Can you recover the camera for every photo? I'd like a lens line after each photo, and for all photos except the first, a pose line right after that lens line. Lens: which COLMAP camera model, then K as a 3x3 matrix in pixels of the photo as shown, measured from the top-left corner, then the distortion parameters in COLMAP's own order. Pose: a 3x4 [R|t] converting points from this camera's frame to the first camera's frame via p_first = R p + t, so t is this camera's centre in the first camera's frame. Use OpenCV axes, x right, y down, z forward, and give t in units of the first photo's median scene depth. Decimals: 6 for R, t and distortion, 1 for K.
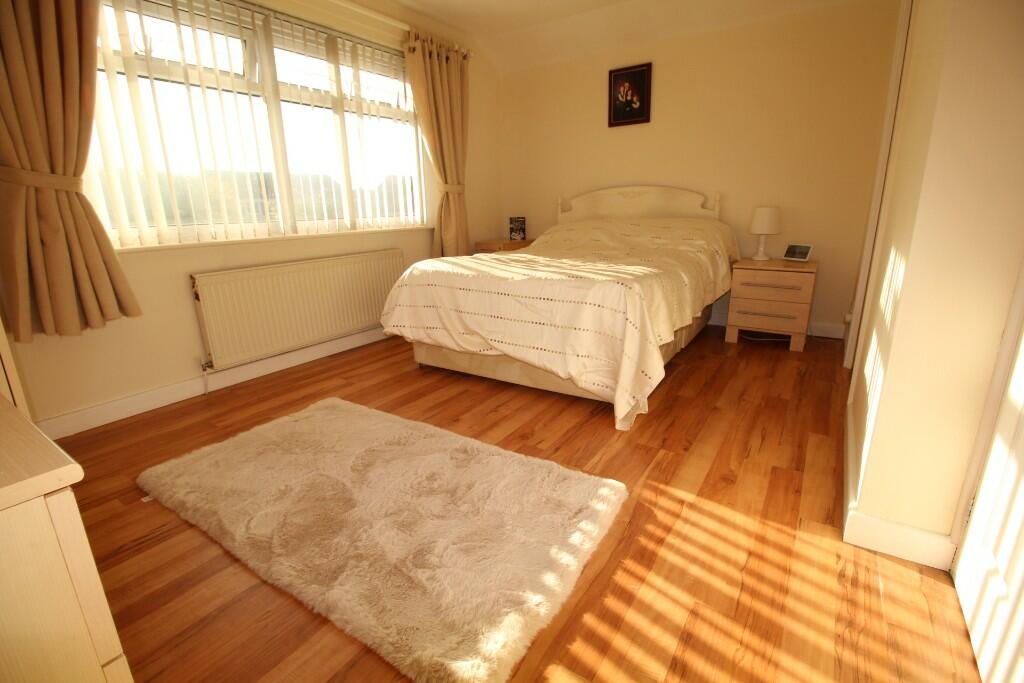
lens RADIAL K [[473.0, 0, 512.0], [0, 473.0, 341.5], [0, 0, 1]] dist [0.004754, -0.014303]
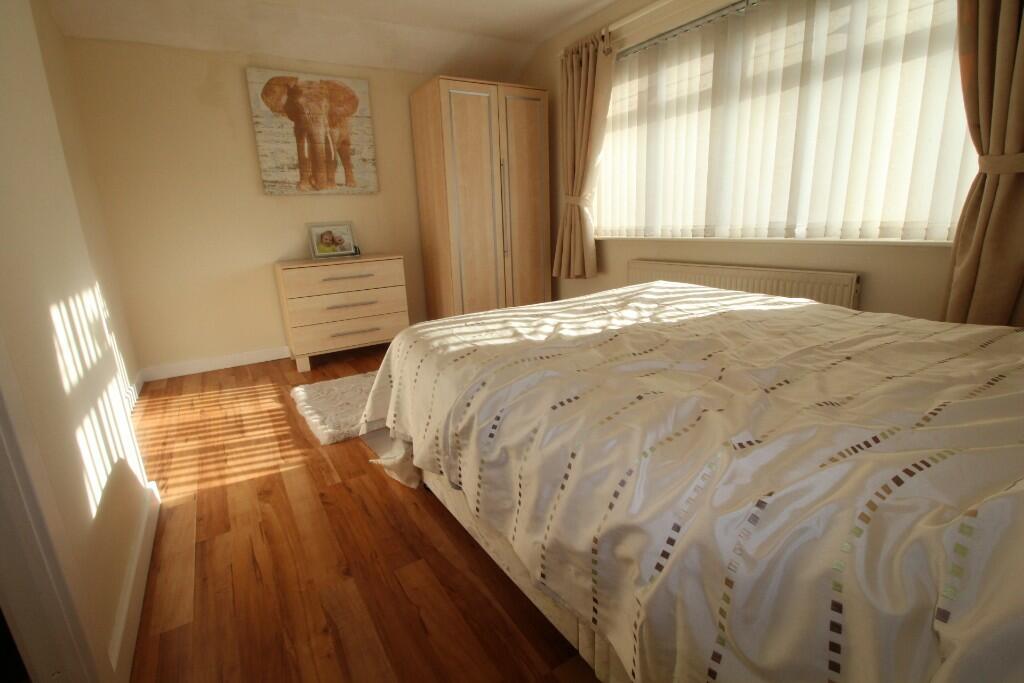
lens RADIAL K [[462.9, 0, 512.0], [0, 462.9, 326.4], [0, 0, 1]] dist [0.002709, 0.000424]
pose [[-0.398159, 0.253242, -0.881668, 1.184644], [-0.196037, 0.915443, 0.351473, -0.605056], [0.896124, 0.312781, -0.314847, 1.903529]]
